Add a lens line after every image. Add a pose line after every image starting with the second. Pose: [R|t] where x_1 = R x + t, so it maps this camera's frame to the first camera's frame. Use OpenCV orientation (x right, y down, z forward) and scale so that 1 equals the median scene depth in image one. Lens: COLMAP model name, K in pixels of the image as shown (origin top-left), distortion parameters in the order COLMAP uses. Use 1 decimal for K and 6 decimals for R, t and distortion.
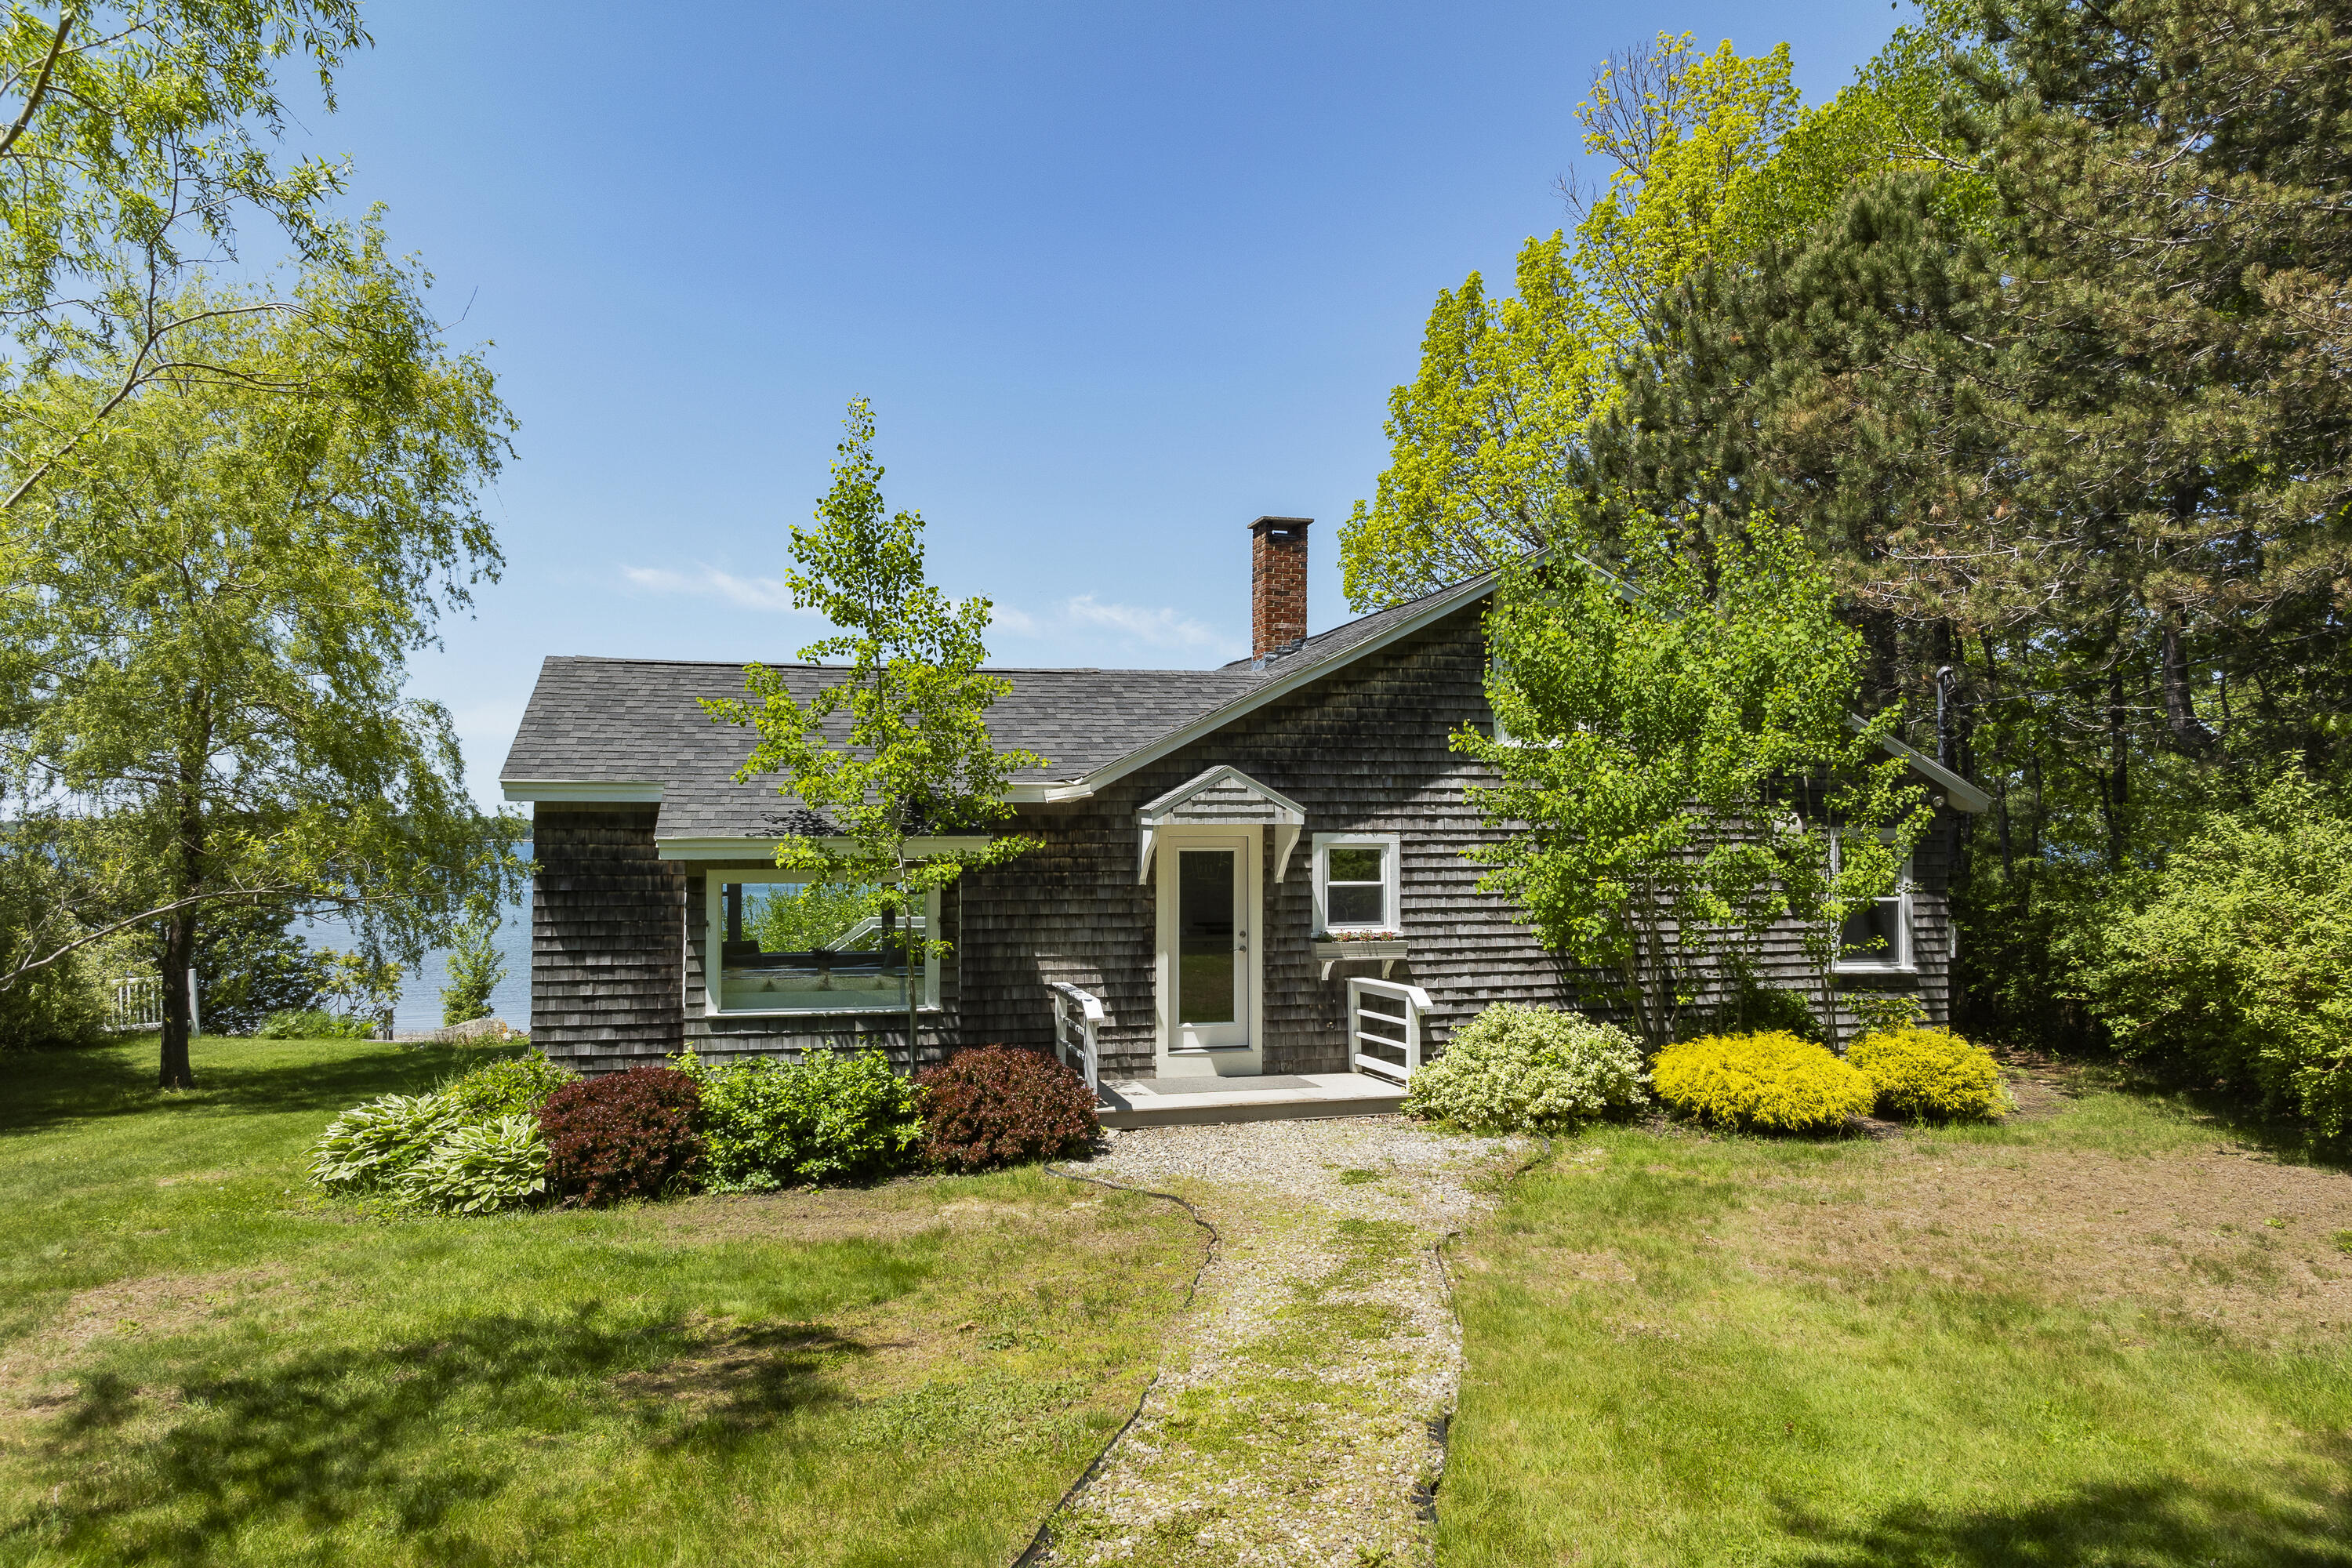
lens RADIAL K [[1640.7, 0, 1176.0], [0, 1640.7, 784.0], [0, 0, 1]] dist [-0.001272, 0.000873]
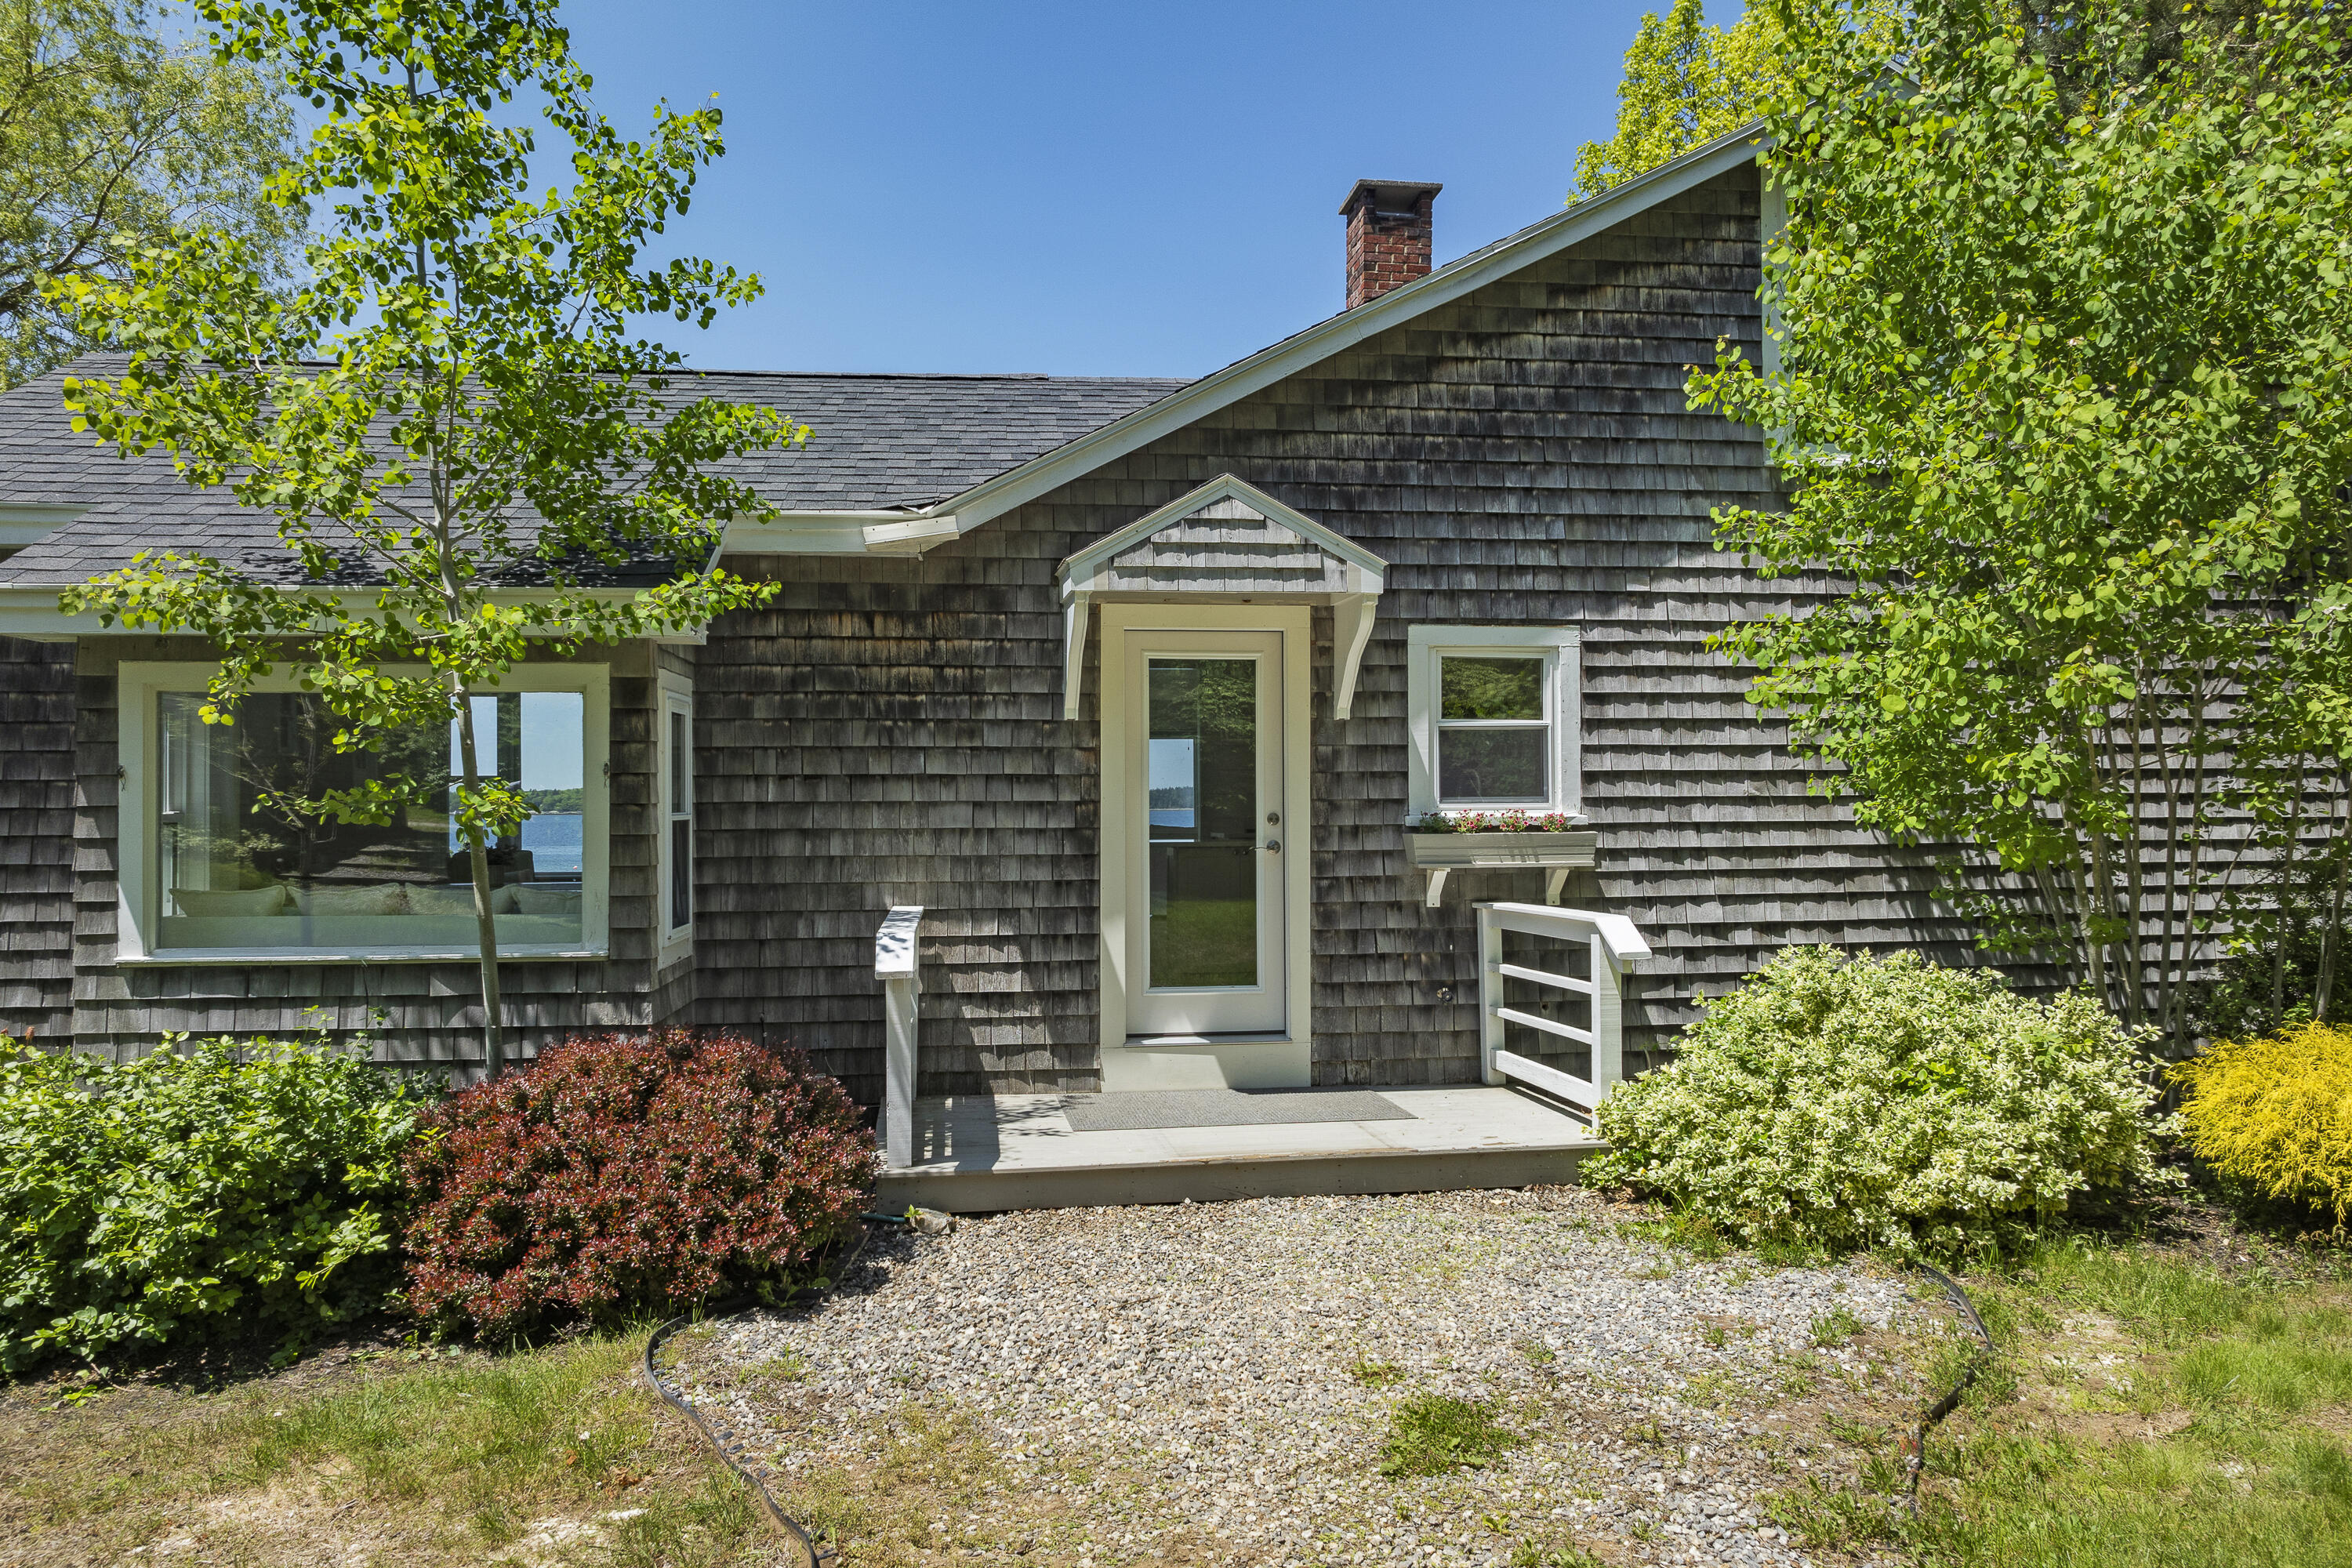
lens RADIAL K [[1640.7, 0, 1176.0], [0, 1640.7, 784.0], [0, 0, 1]] dist [-0.001272, 0.000873]
pose [[0.993547, -0.005343, -0.113298, 0.070027], [0.007323, 0.999828, 0.017068, 0.072296], [0.113188, -0.017788, 0.993414, 0.483264]]
